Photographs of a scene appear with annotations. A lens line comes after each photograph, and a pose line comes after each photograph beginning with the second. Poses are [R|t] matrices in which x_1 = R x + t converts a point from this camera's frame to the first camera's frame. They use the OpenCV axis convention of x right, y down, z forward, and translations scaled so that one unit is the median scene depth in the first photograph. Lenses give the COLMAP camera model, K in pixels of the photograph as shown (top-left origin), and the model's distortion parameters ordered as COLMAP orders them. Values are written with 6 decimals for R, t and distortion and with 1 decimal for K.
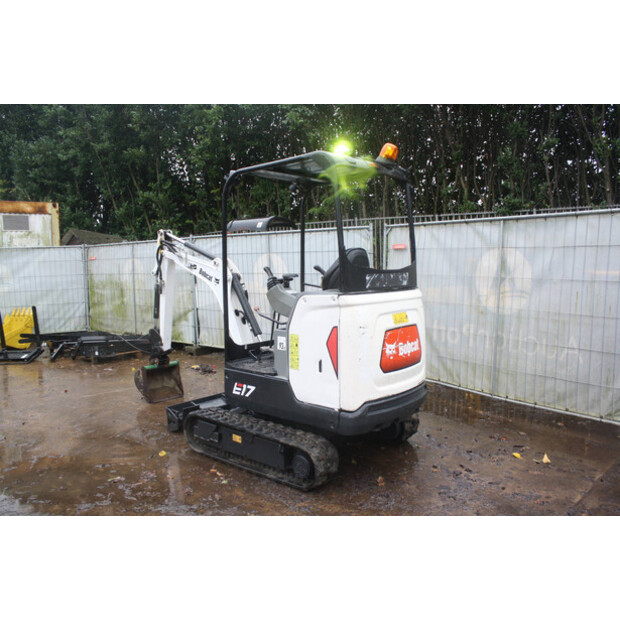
lens RADIAL K [[525.9, 0, 312.1], [0, 525.9, 321.2], [0, 0, 1]] dist [-0.162933, 0.142184]
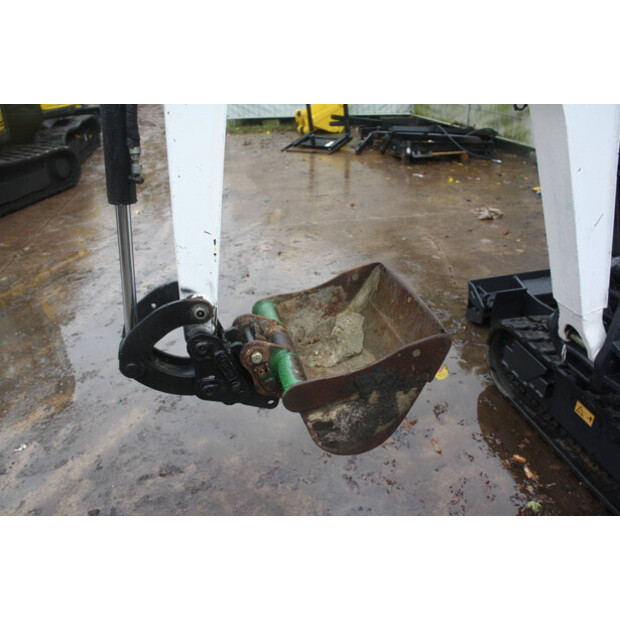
lens RADIAL K [[525.9, 0, 312.1], [0, 525.9, 321.2], [0, 0, 1]] dist [-0.162933, 0.142184]
pose [[0.804591, 0.275302, -0.526158, -0.094135], [-0.041440, 0.909913, 0.412724, -0.025230], [0.592381, -0.310270, 0.743516, 0.402813]]
